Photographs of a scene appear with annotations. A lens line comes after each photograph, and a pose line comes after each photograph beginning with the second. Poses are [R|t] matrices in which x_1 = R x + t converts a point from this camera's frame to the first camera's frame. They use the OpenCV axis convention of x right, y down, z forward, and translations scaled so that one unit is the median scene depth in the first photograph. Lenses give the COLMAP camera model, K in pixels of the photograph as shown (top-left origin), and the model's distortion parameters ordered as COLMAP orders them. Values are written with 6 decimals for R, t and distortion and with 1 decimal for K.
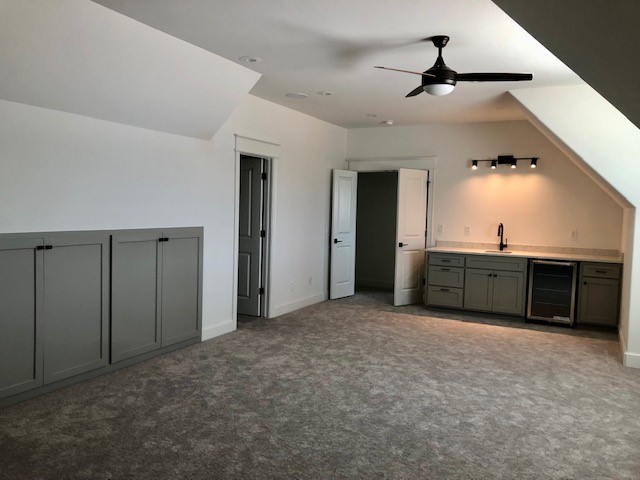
lens RADIAL K [[530.8, 0, 320.7], [0, 530.8, 239.8], [0, 0, 1]] dist [0.048608, -0.032863]
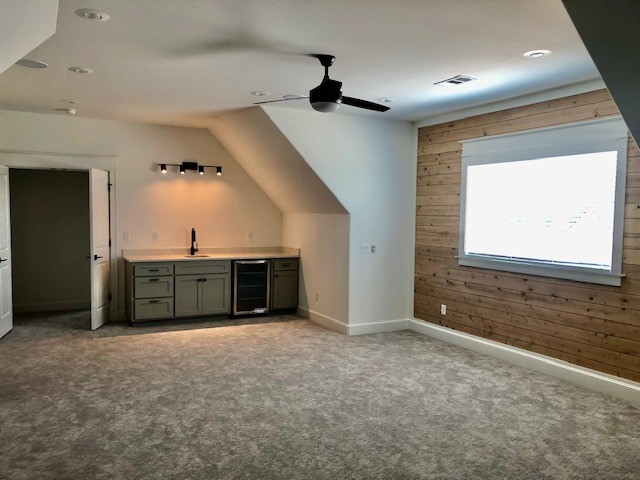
lens RADIAL K [[530.8, 0, 299.9], [0, 530.8, 243.8], [0, 0, 1]] dist [0.048608, -0.032863]
pose [[0.570486, -0.063798, 0.818826, -0.393964], [0.052333, 0.997776, 0.041281, -0.033611], [-0.819639, 0.019301, 0.572556, 0.258143]]
